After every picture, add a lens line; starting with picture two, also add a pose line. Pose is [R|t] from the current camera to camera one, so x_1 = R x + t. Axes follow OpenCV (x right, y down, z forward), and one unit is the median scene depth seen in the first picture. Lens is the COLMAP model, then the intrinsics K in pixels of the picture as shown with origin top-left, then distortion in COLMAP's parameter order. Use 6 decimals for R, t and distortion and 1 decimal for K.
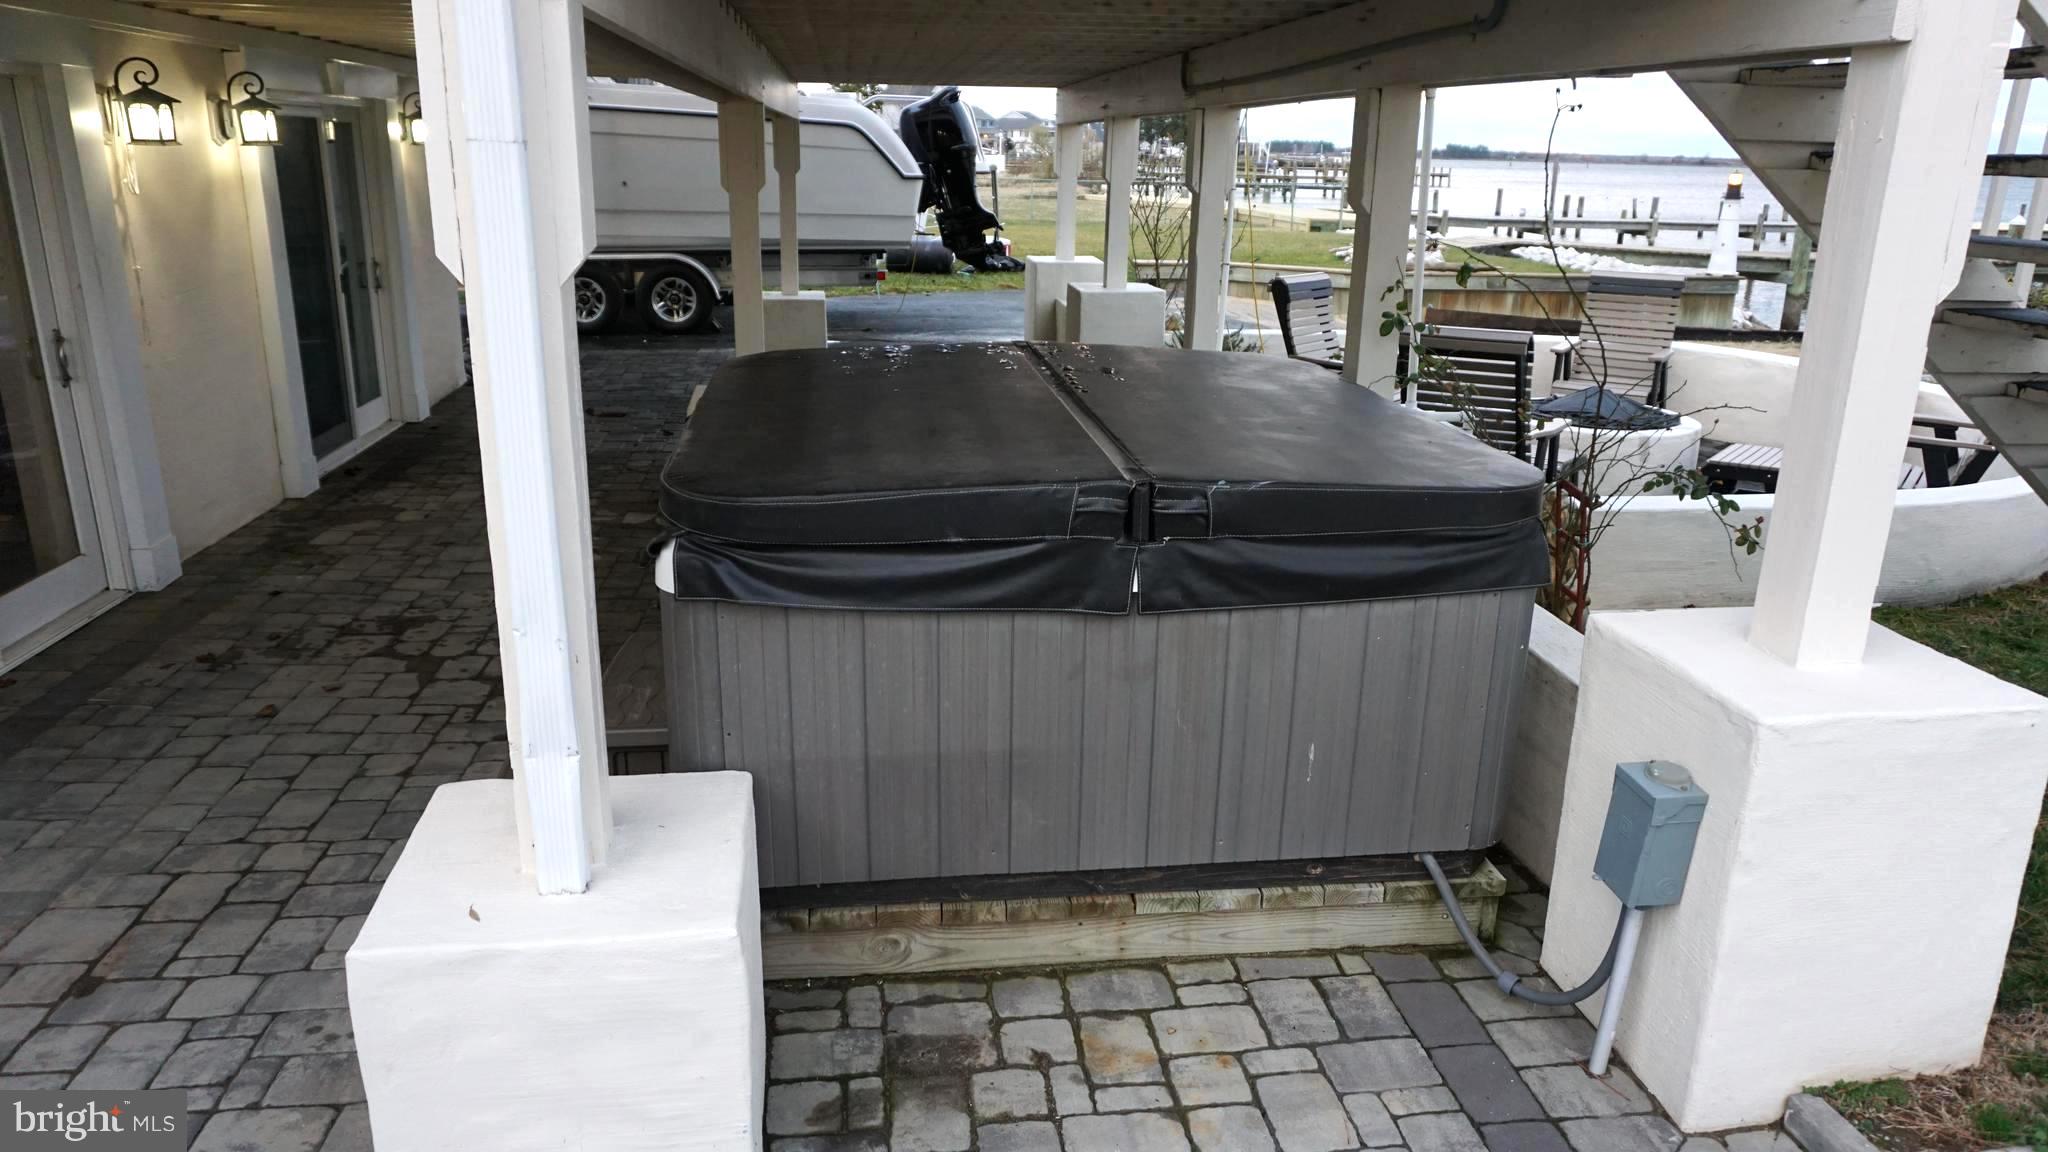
lens RADIAL K [[1361.3, 0, 1024.0], [0, 1361.3, 576.0], [0, 0, 1]] dist [-0.018665, 0.003144]
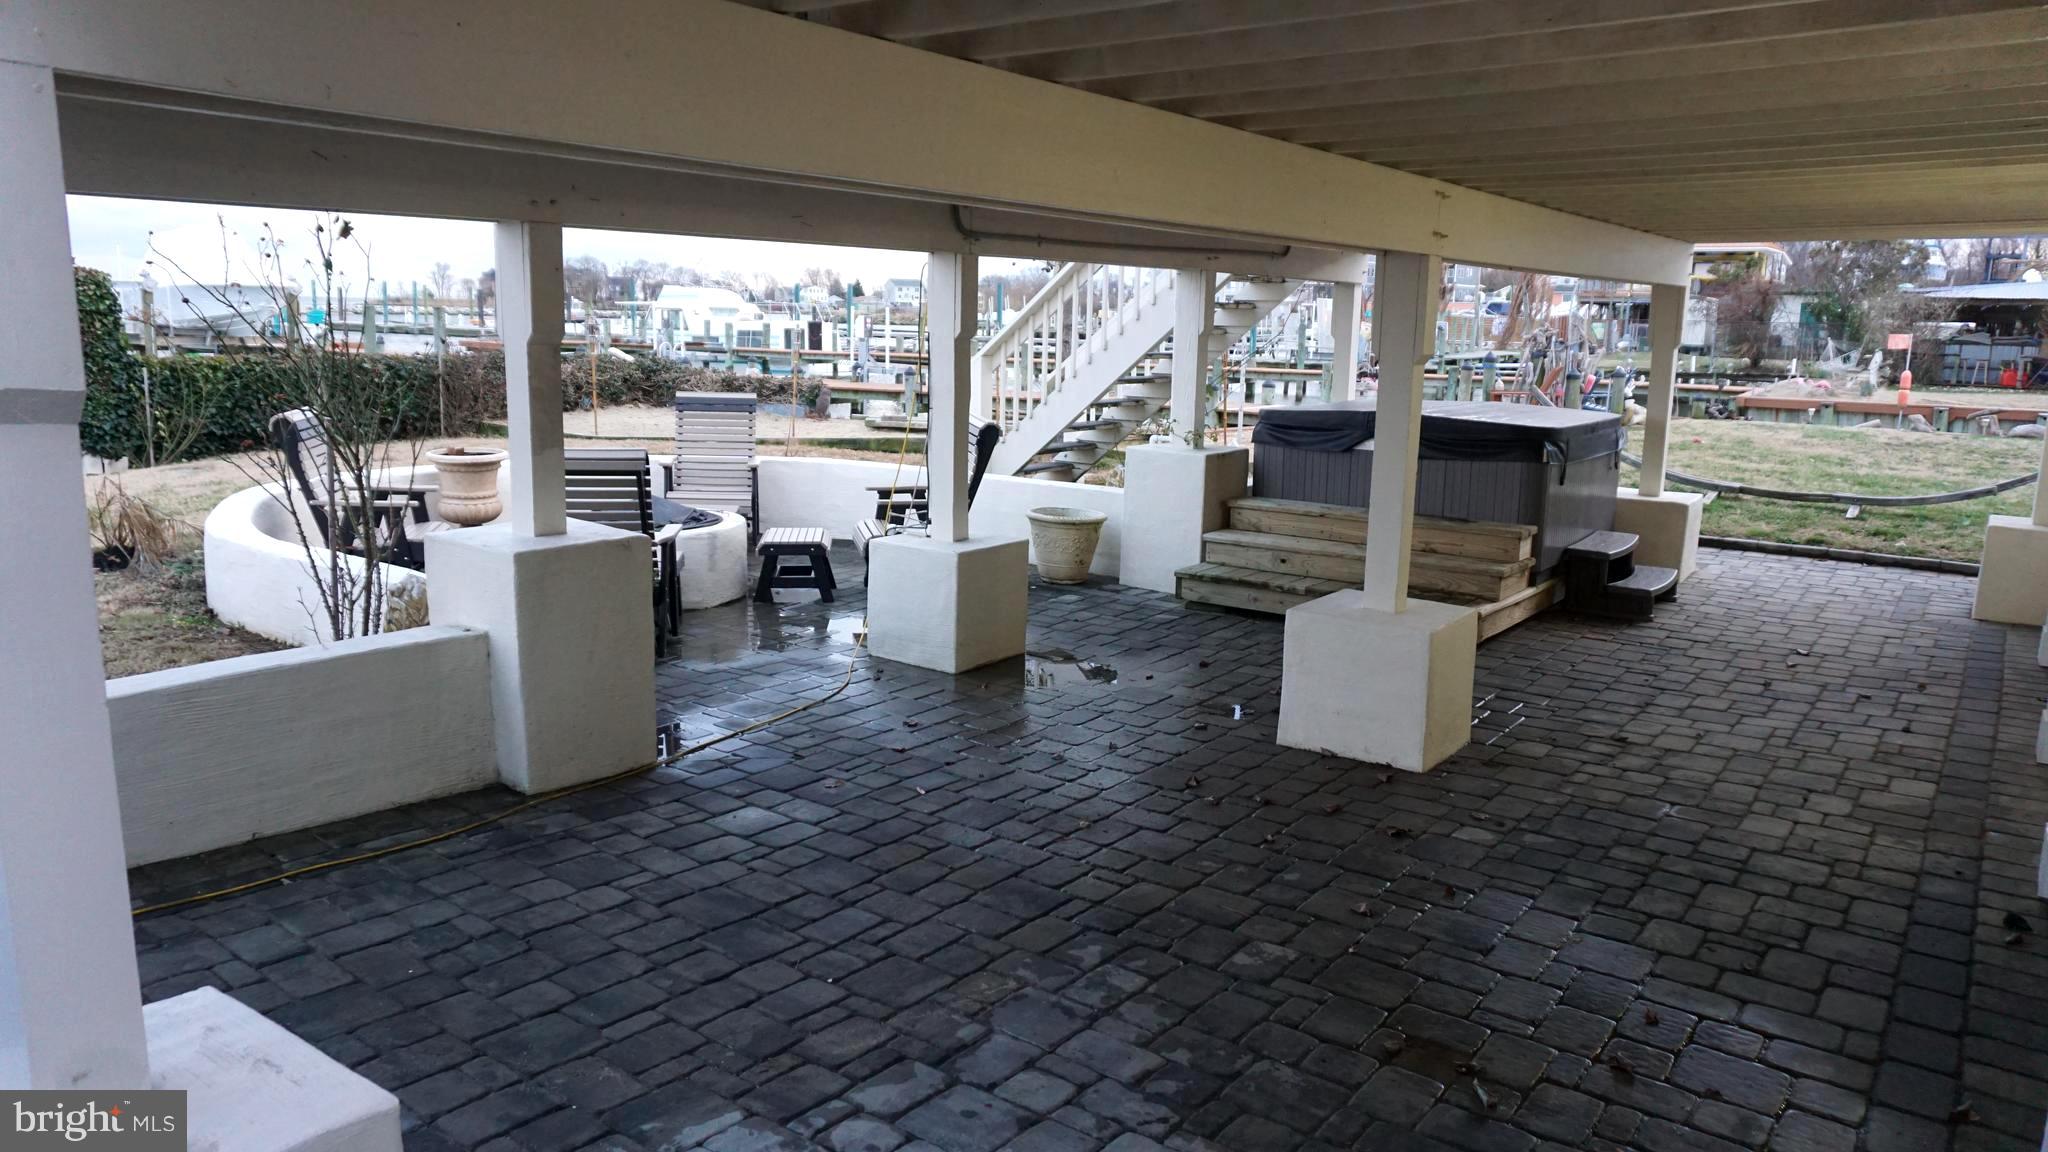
lens RADIAL K [[1361.3, 0, 1024.0], [0, 1361.3, 576.0], [0, 0, 1]] dist [-0.018665, 0.003144]
pose [[-0.727973, -0.164256, 0.665639, -0.647468], [0.168973, 0.897945, 0.406378, -0.574973], [-0.664457, 0.408307, -0.625925, 1.837076]]
